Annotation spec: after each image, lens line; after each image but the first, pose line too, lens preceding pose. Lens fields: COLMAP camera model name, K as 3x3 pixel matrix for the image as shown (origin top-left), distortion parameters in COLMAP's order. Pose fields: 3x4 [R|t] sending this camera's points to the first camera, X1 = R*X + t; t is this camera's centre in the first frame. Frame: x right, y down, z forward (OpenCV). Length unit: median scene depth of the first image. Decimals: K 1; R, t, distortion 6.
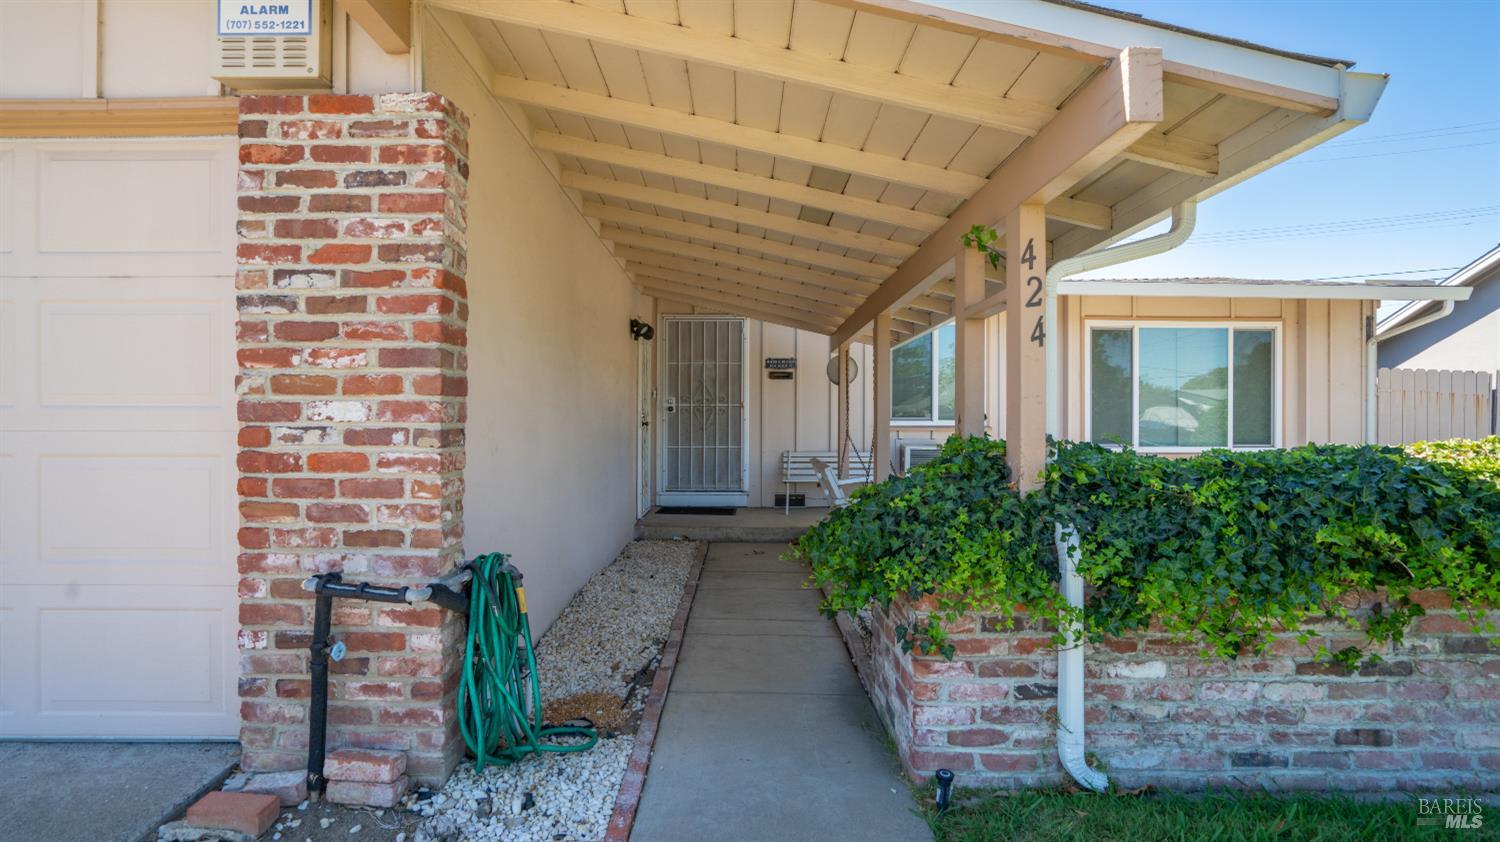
lens RADIAL K [[758.3, 0, 747.6], [0, 758.3, 425.3], [0, 0, 1]] dist [-0.027036, 0.006564]
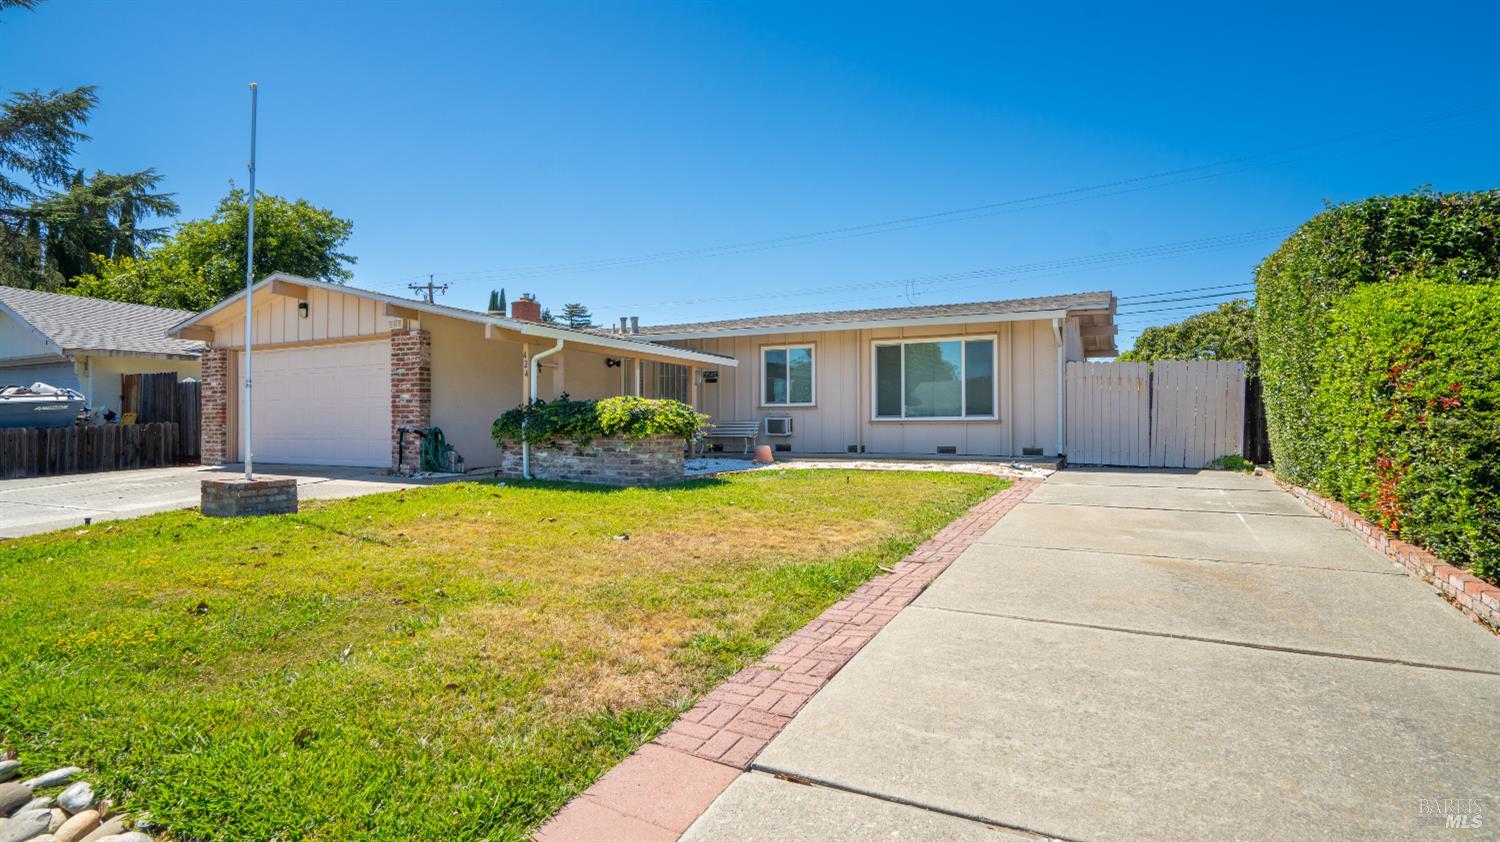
lens RADIAL K [[758.3, 0, 746.2], [0, 758.3, 429.4], [0, 0, 1]] dist [-0.027036, 0.006564]
pose [[0.889198, -0.003804, -0.457506, 3.689271], [0.004043, 0.999992, -0.000456, 0.209322], [0.457504, -0.001444, 0.889206, -2.366209]]
